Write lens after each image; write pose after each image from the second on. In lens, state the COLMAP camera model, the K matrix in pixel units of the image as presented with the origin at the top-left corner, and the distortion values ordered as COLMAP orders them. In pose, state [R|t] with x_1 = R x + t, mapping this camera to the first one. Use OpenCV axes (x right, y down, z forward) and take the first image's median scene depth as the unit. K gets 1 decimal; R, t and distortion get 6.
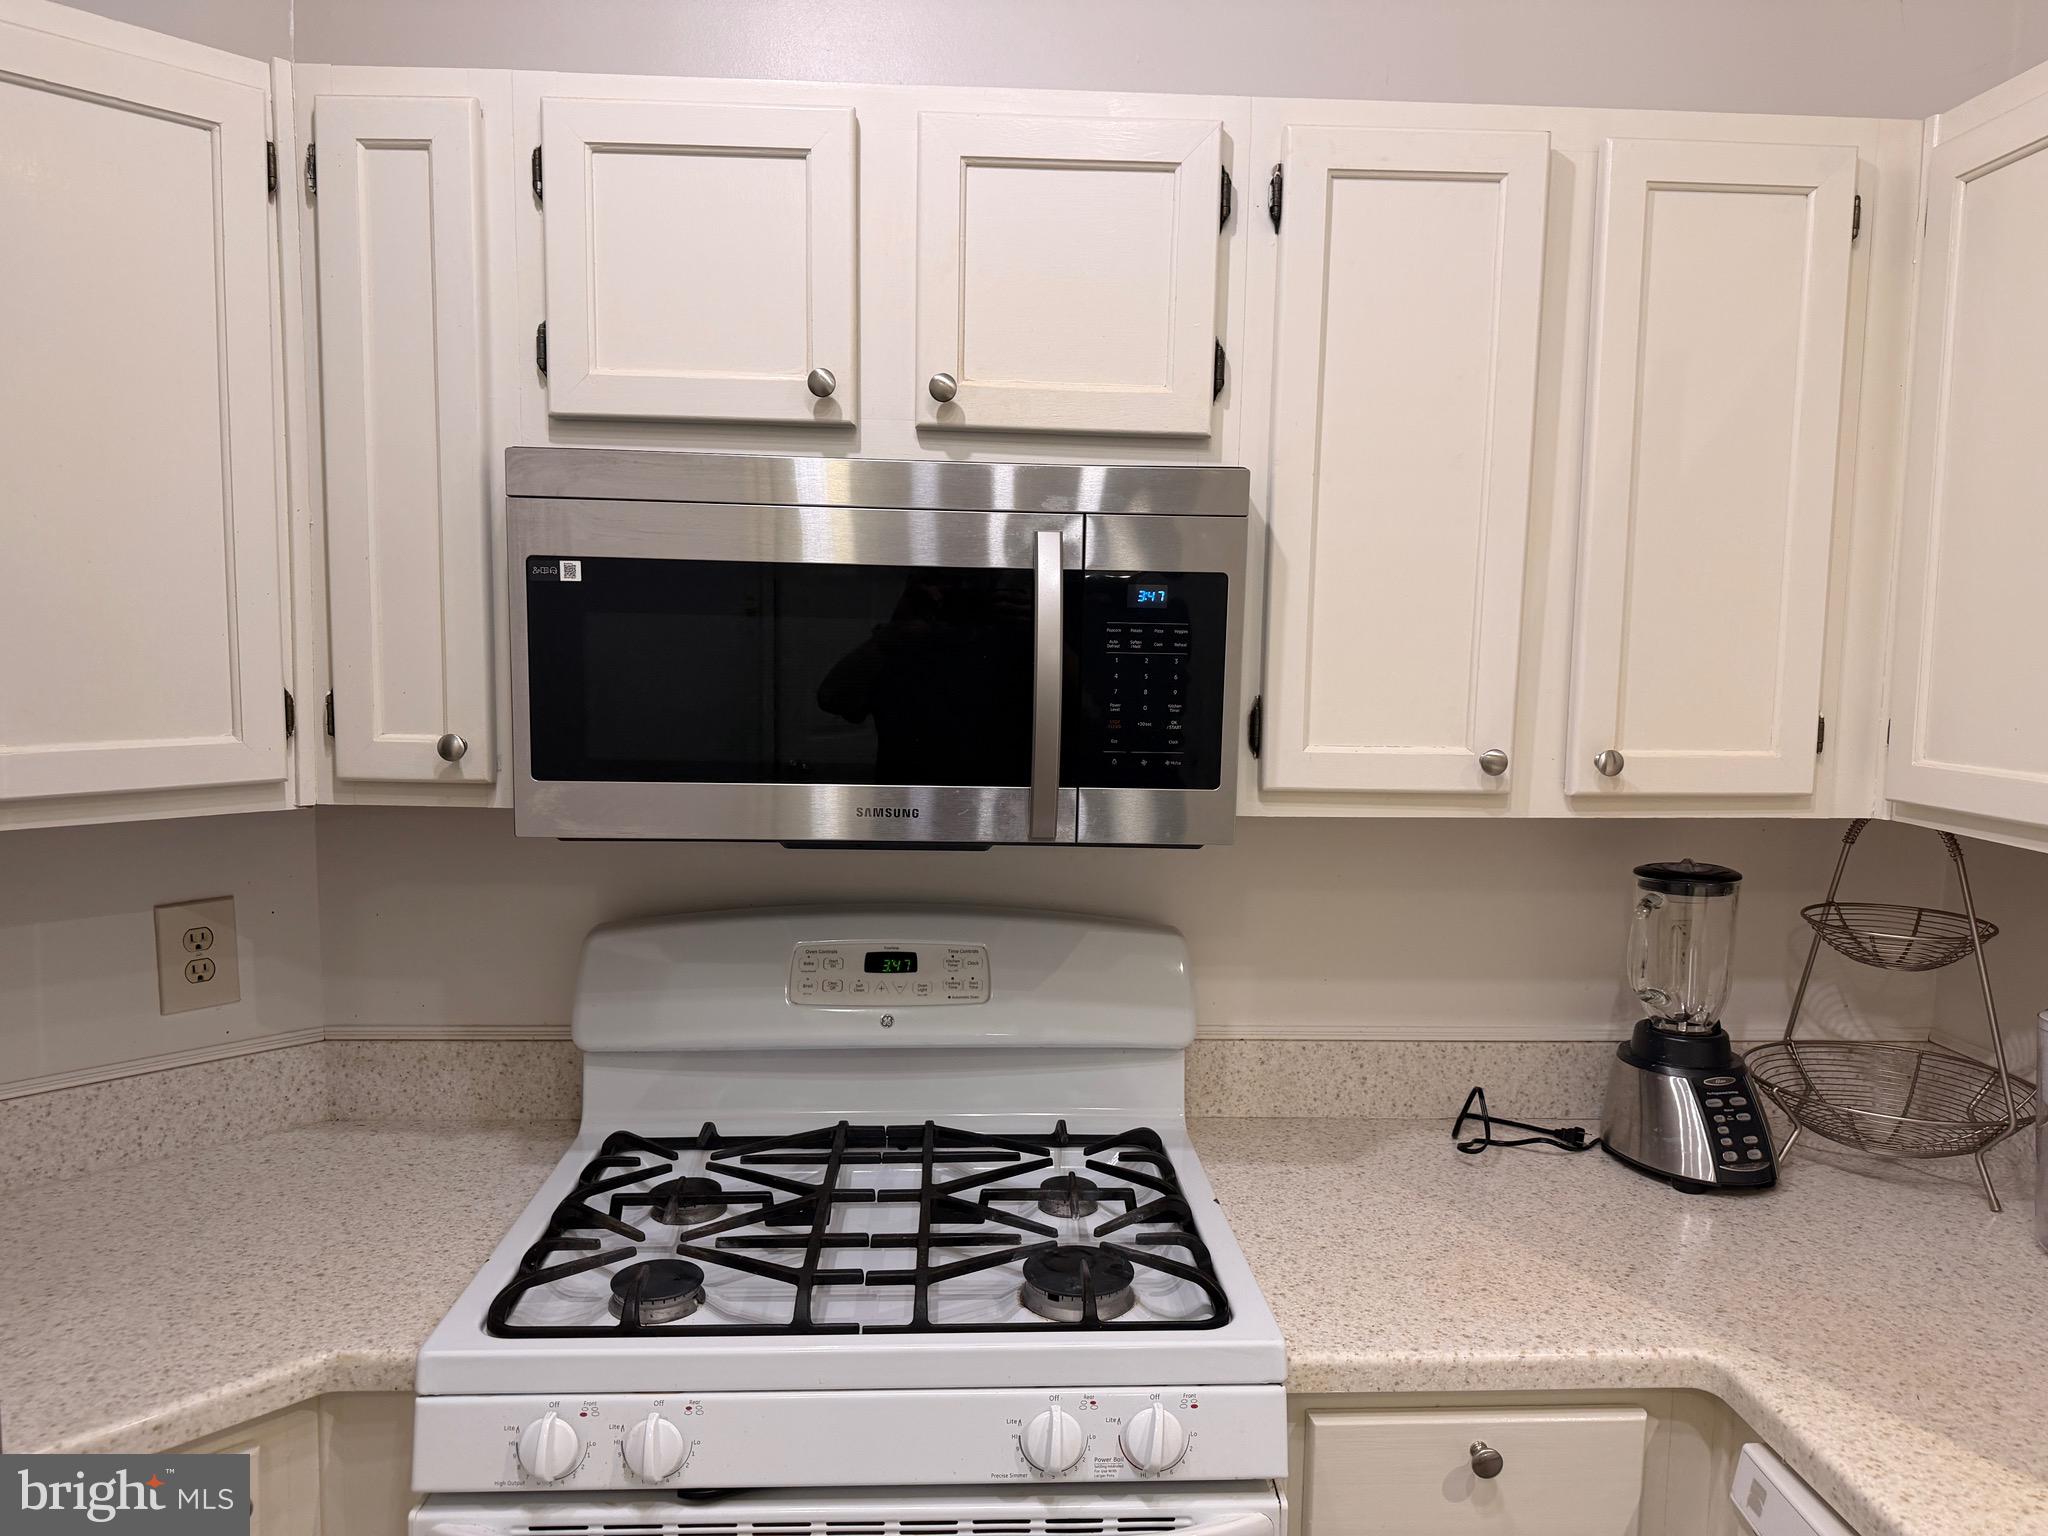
lens RADIAL K [[1431.8, 0, 1022.6], [0, 1431.8, 767.7], [0, 0, 1]] dist [0.104806, -0.173757]
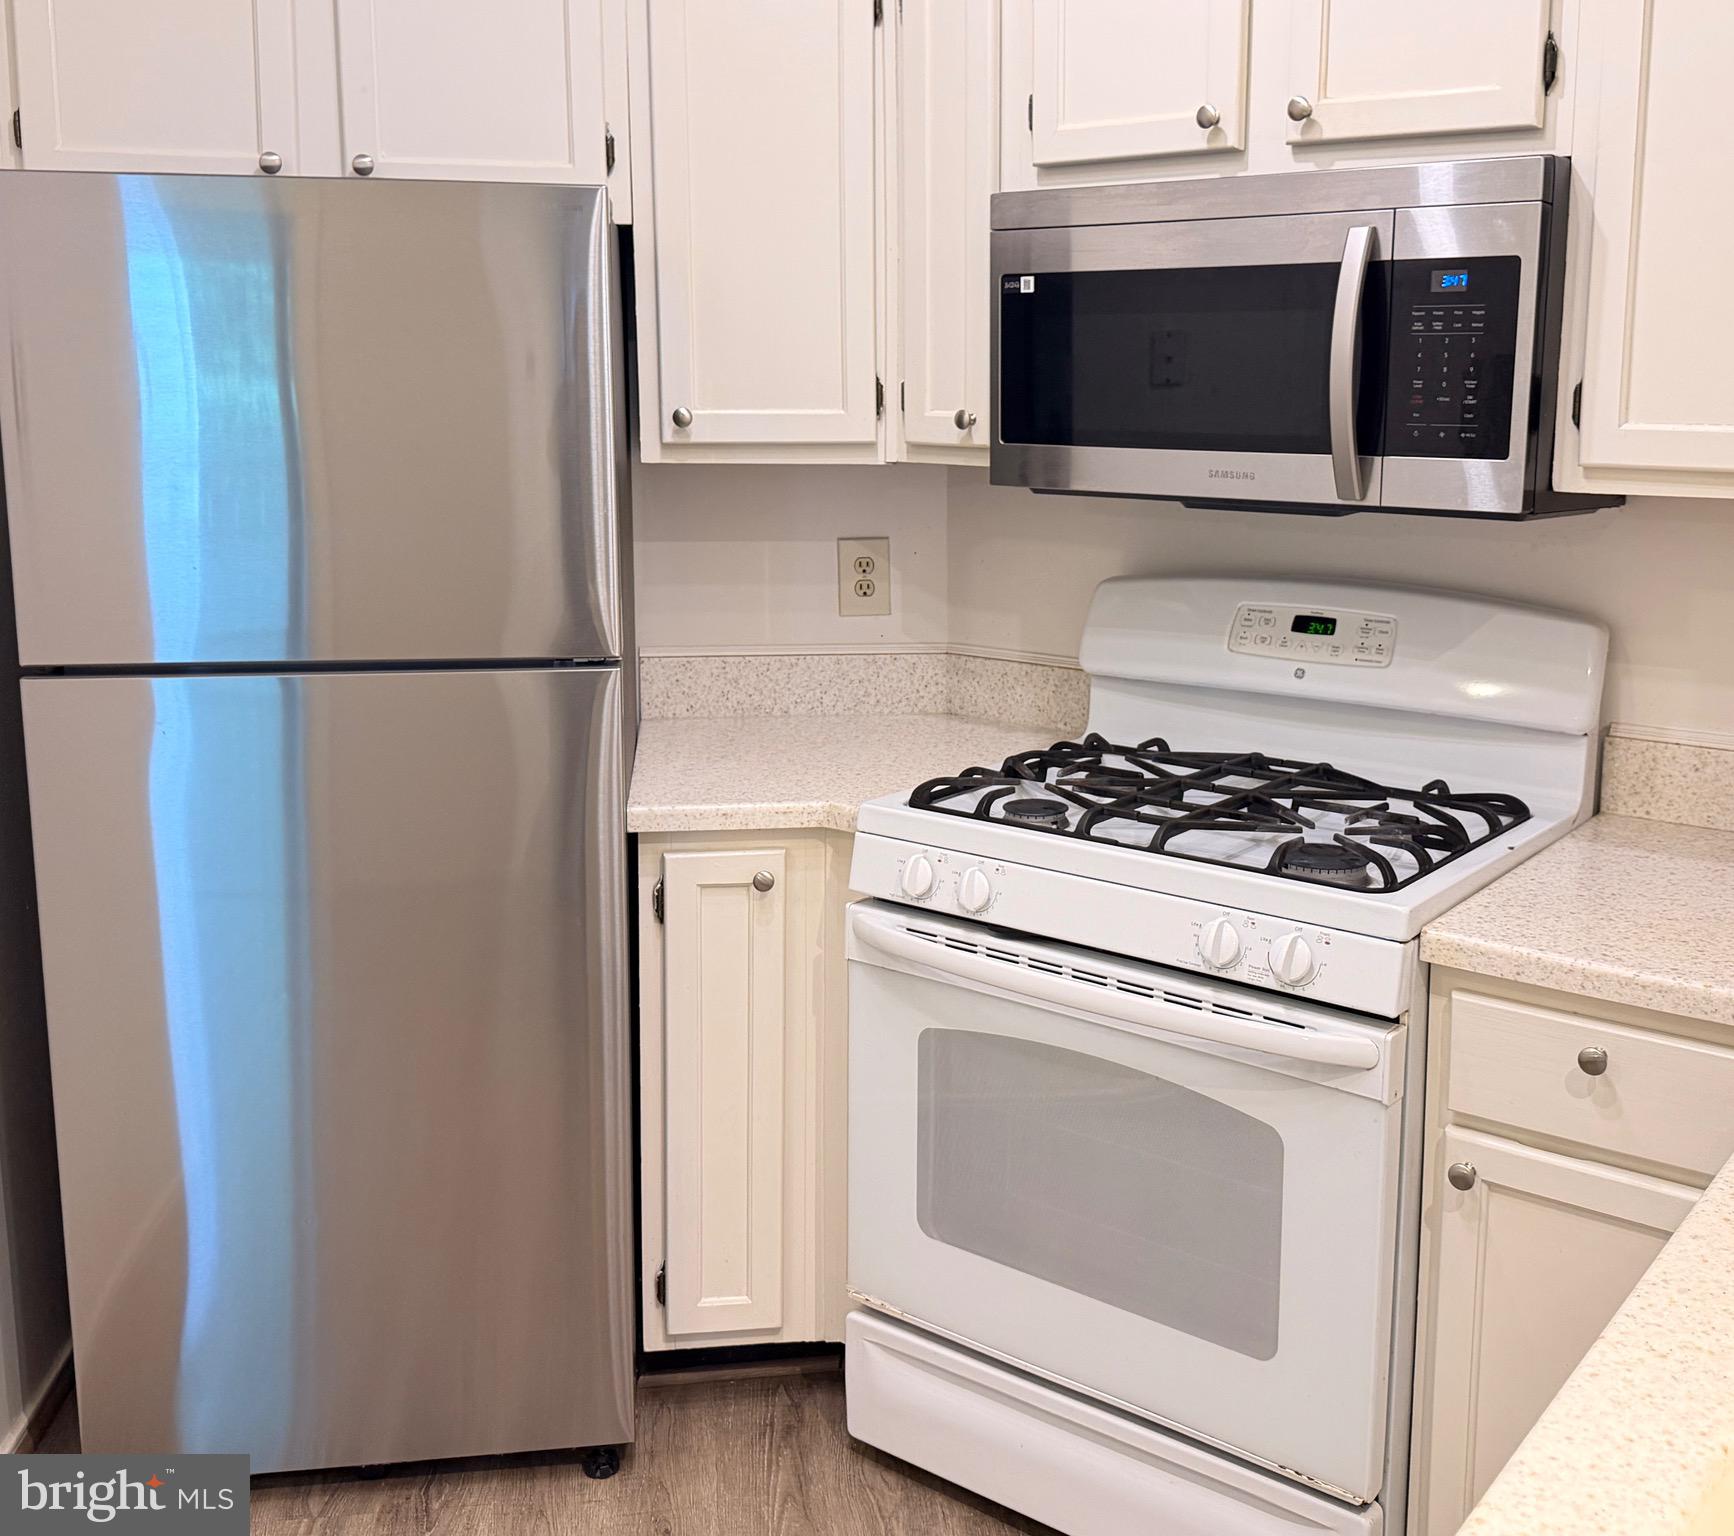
lens RADIAL K [[1756.6, 0, 943.8], [0, 1756.6, 667.4], [0, 0, 1]] dist [0.194165, -0.486292]
pose [[0.767526, 0.094652, -0.633991, 0.662373], [-0.055022, 0.995116, 0.081955, 0.081793], [0.638652, -0.028019, 0.768986, -0.301823]]
